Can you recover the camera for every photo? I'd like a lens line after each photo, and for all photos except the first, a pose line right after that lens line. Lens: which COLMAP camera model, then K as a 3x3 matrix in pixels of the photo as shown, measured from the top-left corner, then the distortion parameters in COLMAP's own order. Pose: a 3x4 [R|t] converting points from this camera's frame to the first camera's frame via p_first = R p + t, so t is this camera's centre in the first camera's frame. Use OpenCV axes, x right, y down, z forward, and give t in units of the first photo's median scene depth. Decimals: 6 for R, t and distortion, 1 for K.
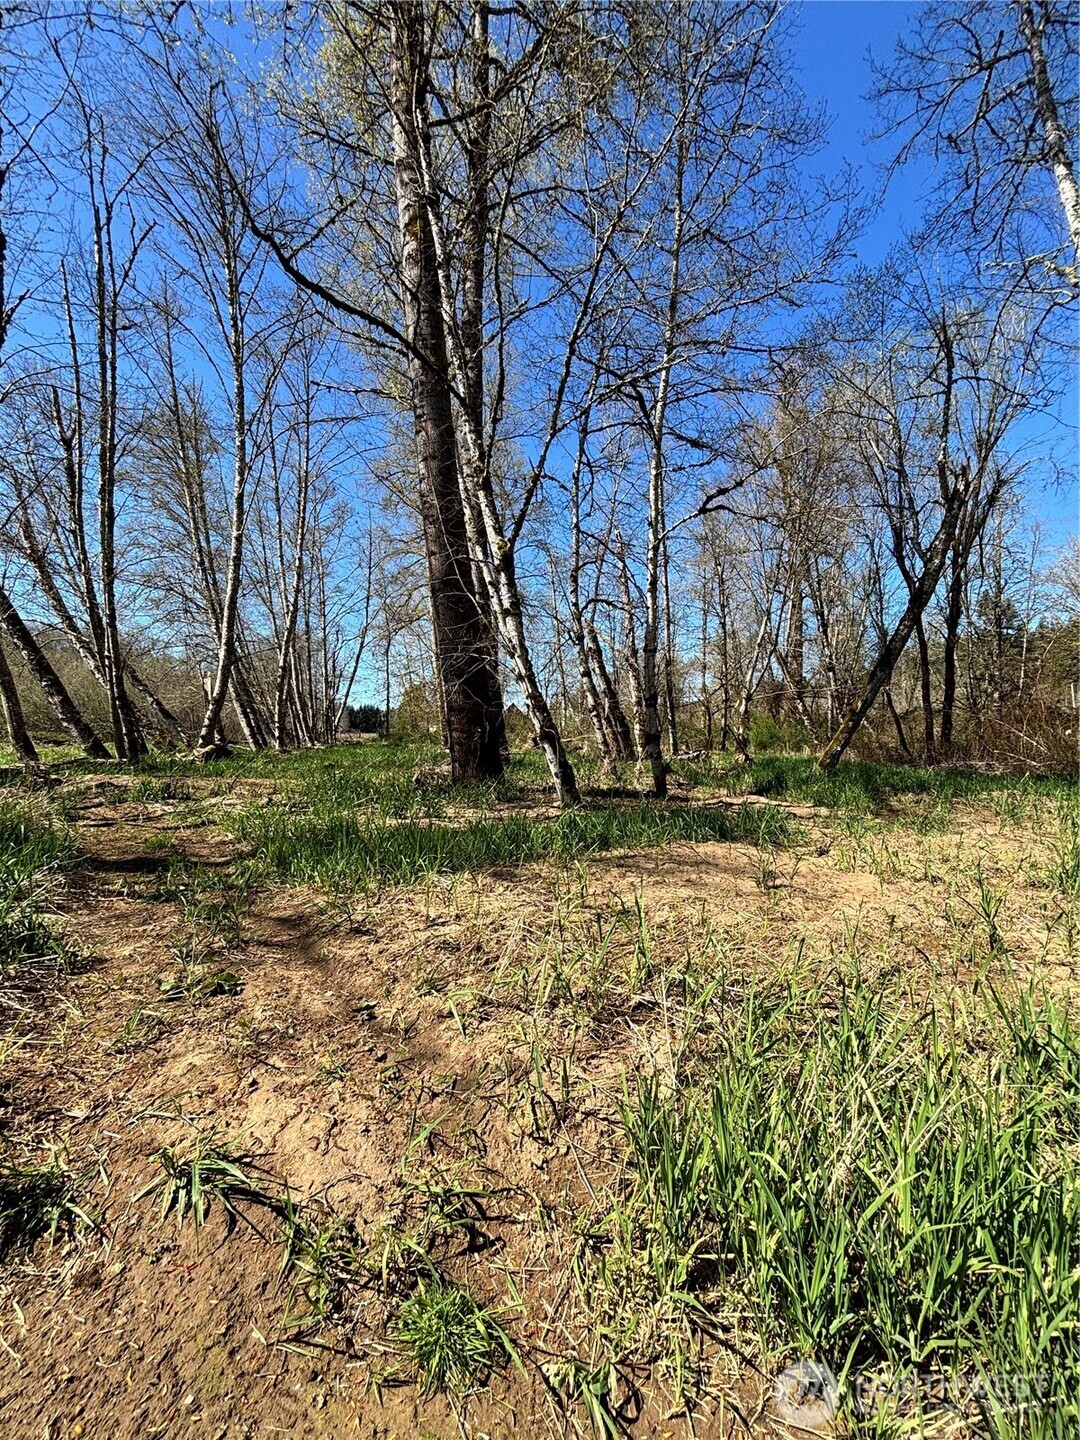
lens RADIAL K [[576.1, 0, 542.3], [0, 576.1, 718.4], [0, 0, 1]] dist [-0.007170, 0.001446]
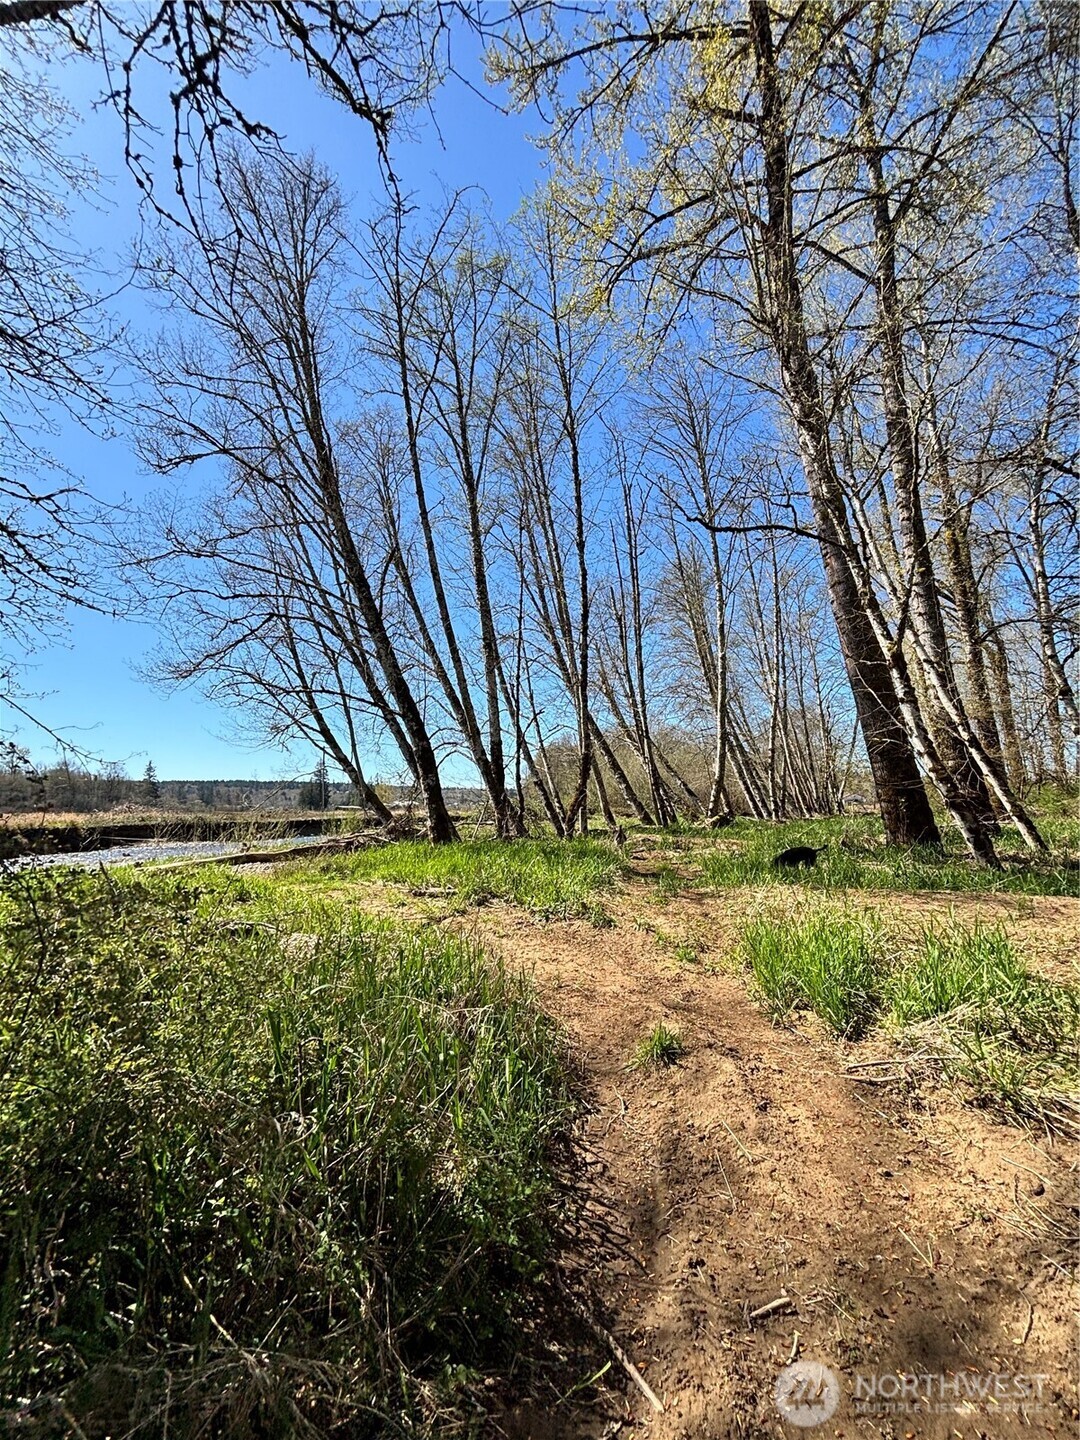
lens RADIAL K [[576.1, 0, 542.3], [0, 576.1, 718.4], [0, 0, 1]] dist [-0.007170, 0.001446]
pose [[0.658065, -0.128398, -0.741933, 0.181894], [0.034869, 0.989493, -0.140313, -0.003677], [0.752153, 0.066465, 0.655628, -0.190811]]
